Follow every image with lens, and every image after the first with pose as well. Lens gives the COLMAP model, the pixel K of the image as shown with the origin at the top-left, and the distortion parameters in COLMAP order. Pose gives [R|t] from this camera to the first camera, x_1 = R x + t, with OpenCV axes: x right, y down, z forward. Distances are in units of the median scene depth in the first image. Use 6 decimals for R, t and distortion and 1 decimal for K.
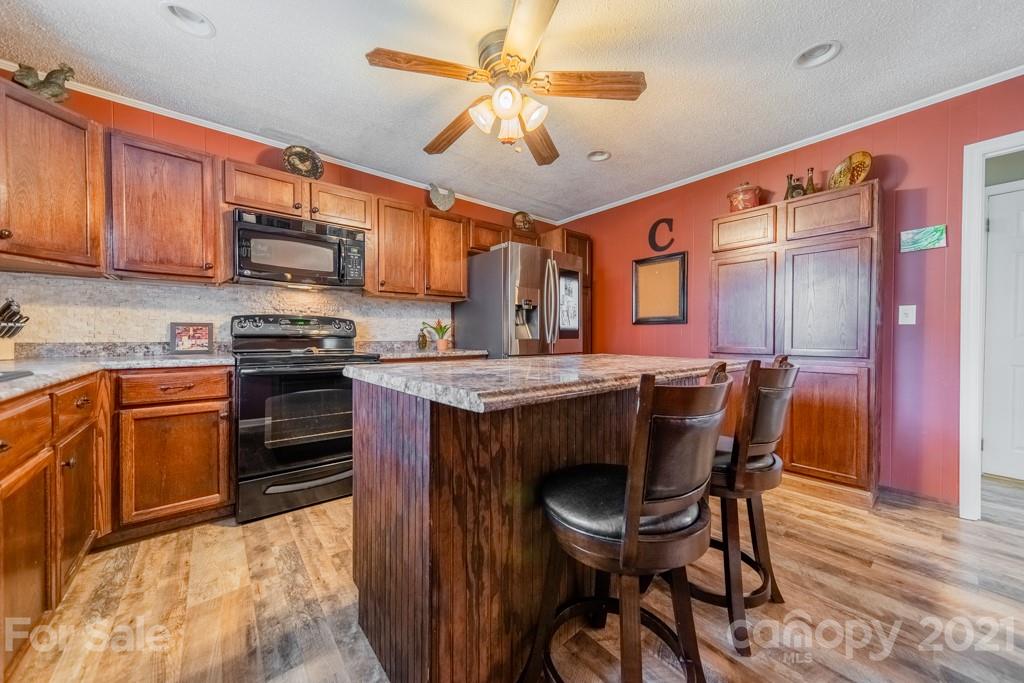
lens RADIAL K [[364.4, 0, 512.0], [0, 364.4, 341.5], [0, 0, 1]] dist [0.005157, -0.000352]
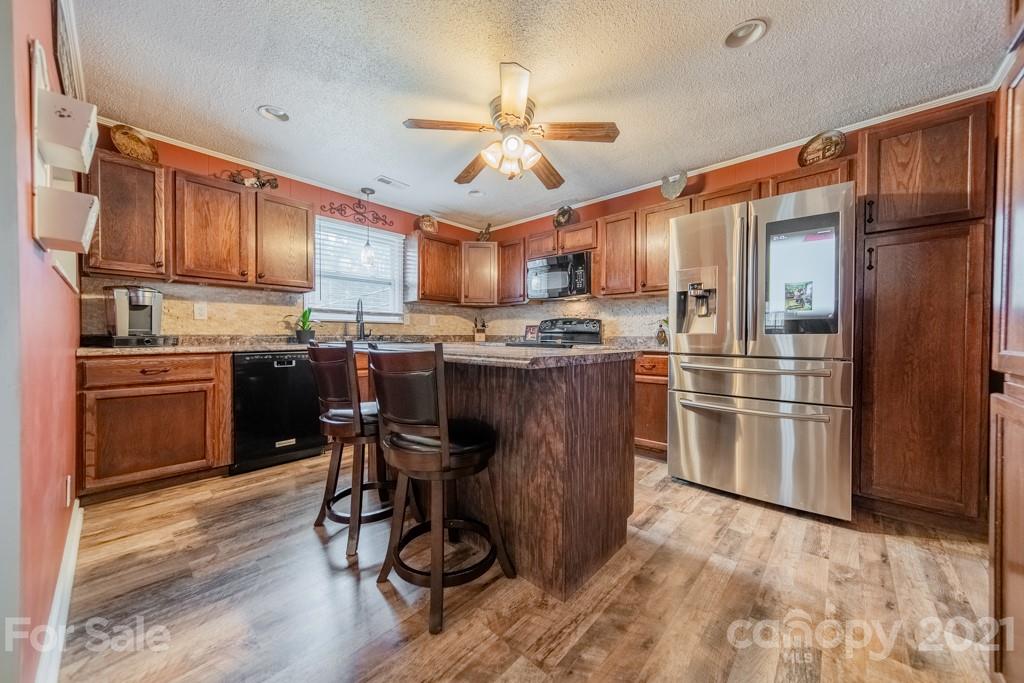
lens RADIAL K [[360.2, 0, 512.0], [0, 360.2, 341.5], [0, 0, 1]] dist [0.007160, -0.000093]
pose [[0.135973, 0.013621, -0.990619, 0.883769], [-0.022635, 0.999687, 0.010638, 0.013311], [0.990454, 0.020976, 0.136239, 0.598553]]
